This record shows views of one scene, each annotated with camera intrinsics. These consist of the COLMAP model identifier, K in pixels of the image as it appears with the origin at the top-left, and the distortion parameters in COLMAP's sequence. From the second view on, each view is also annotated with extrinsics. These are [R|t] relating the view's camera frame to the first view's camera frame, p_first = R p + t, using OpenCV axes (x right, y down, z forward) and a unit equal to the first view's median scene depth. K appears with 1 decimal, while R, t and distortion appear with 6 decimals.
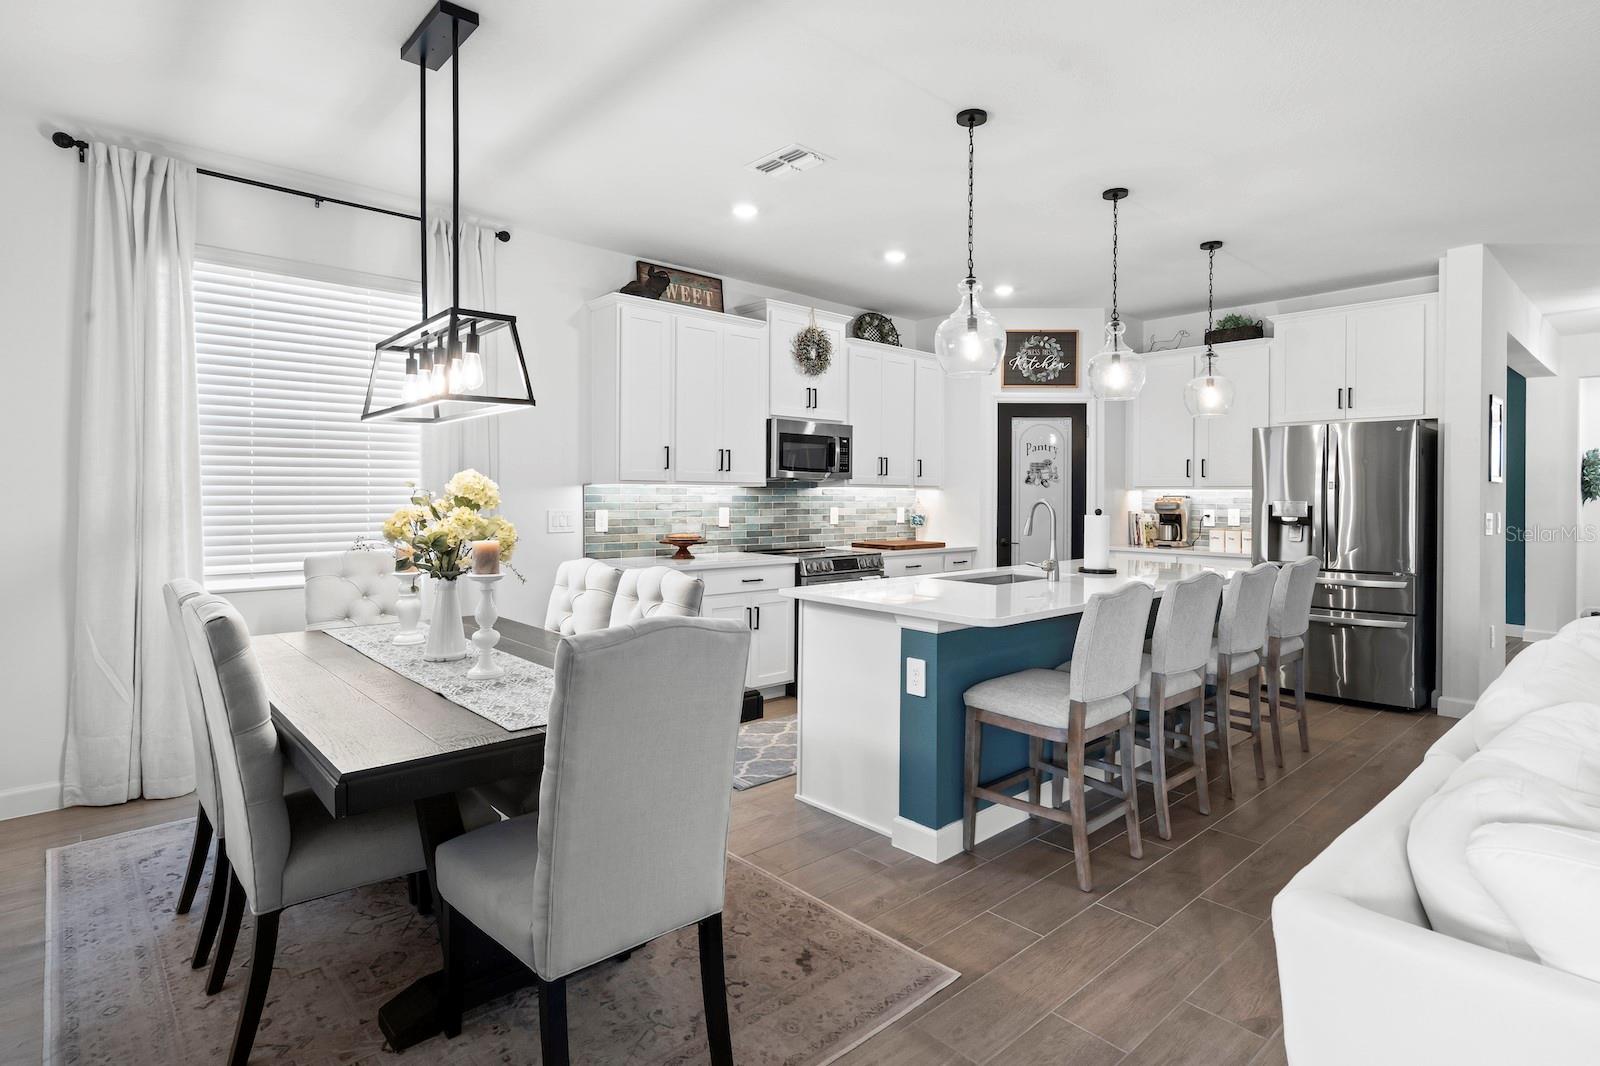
lens RADIAL K [[811.6, 0, 820.2], [0, 811.6, 496.3], [0, 0, 1]] dist [0.006776, 0.001274]
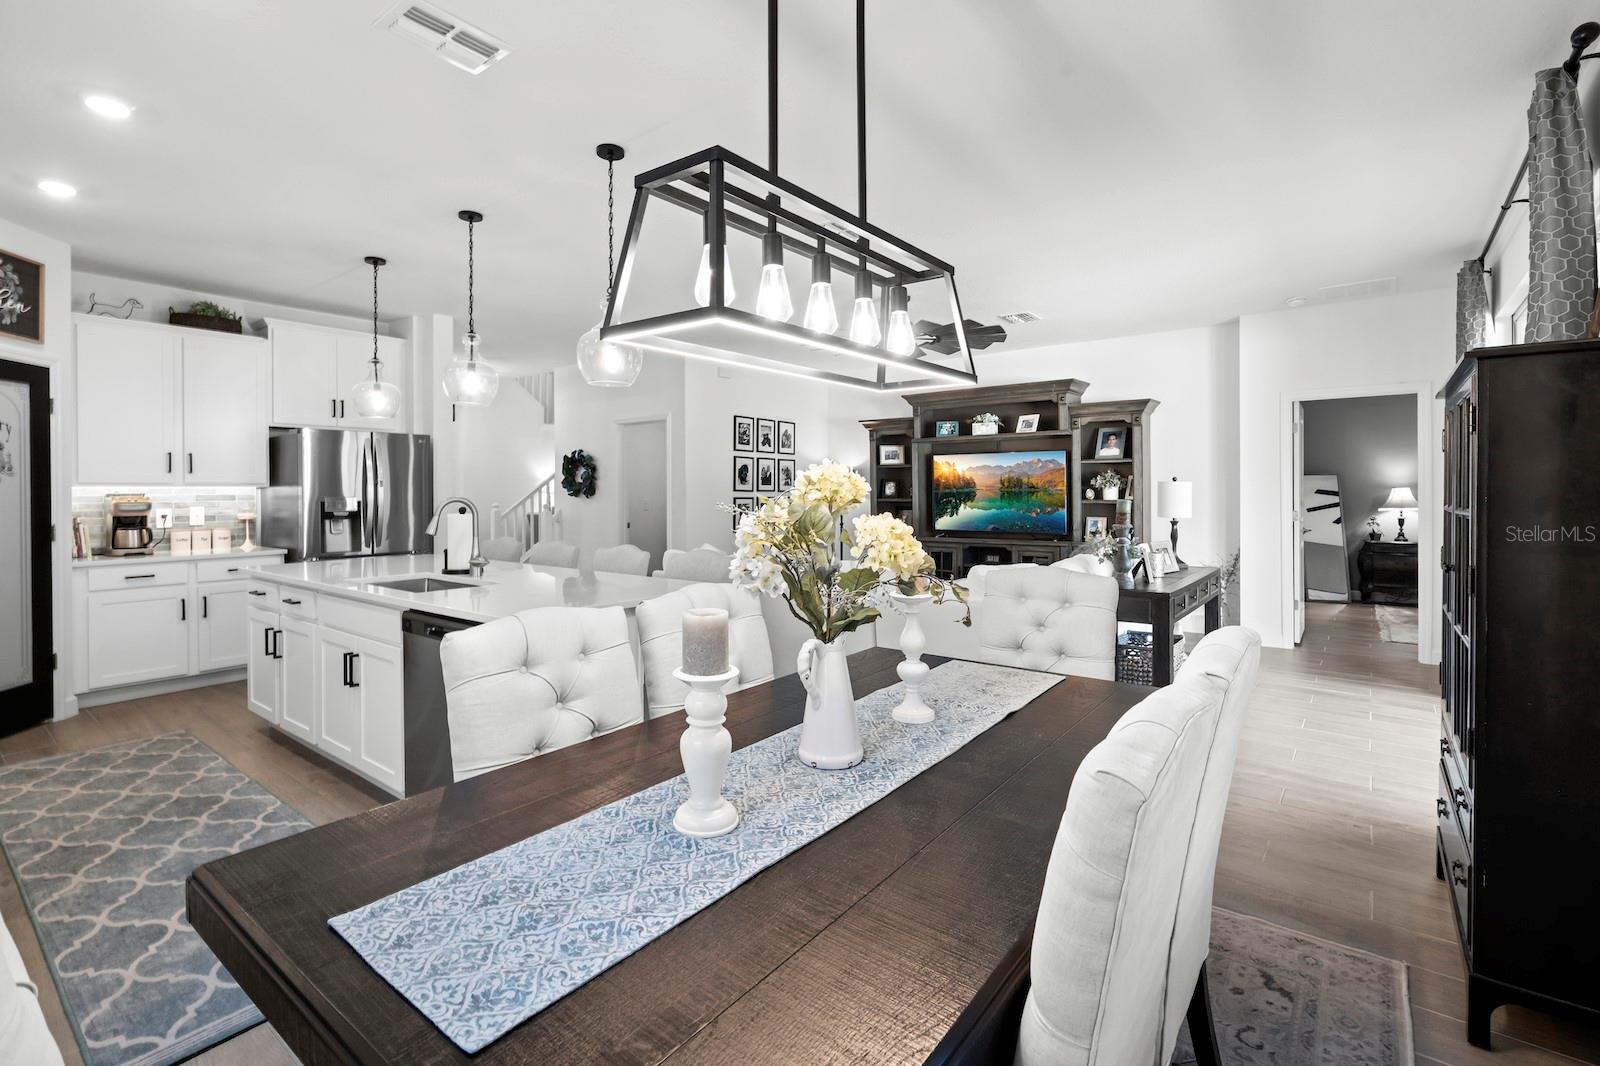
lens RADIAL K [[723.0, 0, 801.1], [0, 723.0, 492.3], [0, 0, 1]] dist [-0.002342, -0.000230]
pose [[-0.141899, -0.006852, 0.989857, -0.503355], [0.005906, 0.999952, 0.007768, -0.005252], [-0.989863, 0.006948, -0.141852, 0.533529]]
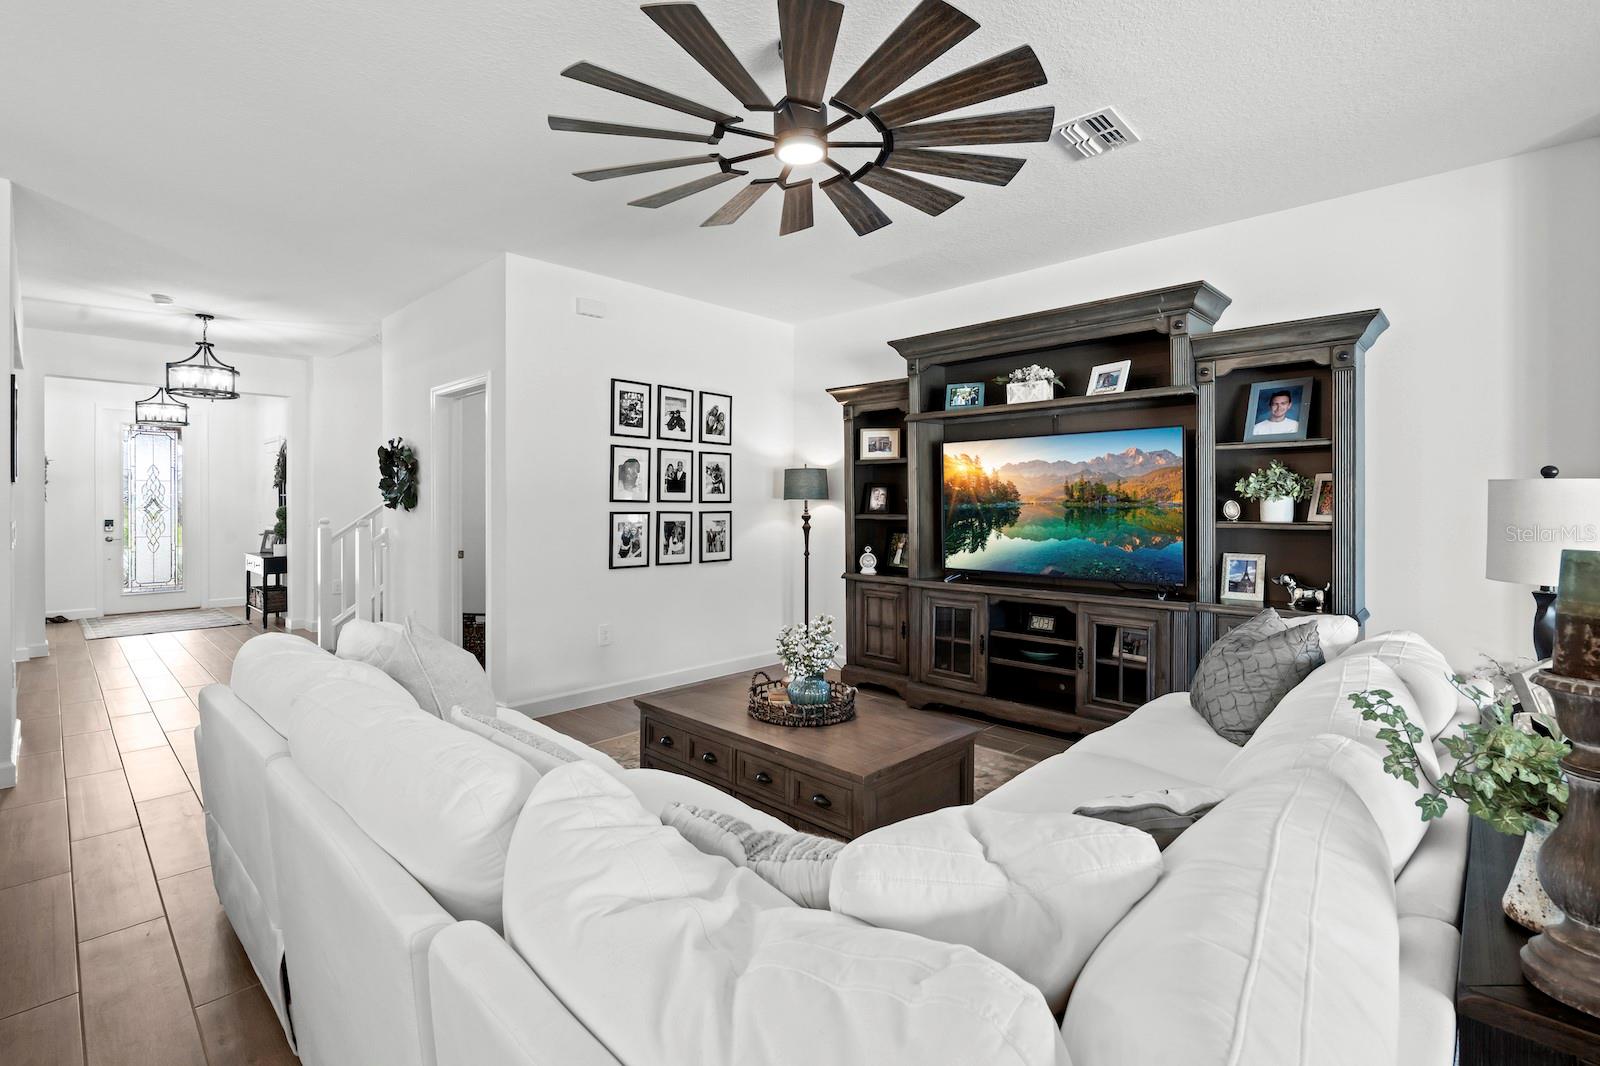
lens RADIAL K [[733.2, 0, 794.4], [0, 733.2, 504.2], [0, 0, 1]] dist [-0.000163, 0.000268]
pose [[-0.040286, -0.008785, 0.999150, 0.067764], [0.002430, 0.999958, 0.008890, -0.001360], [-0.999185, 0.002786, -0.040263, 0.258540]]
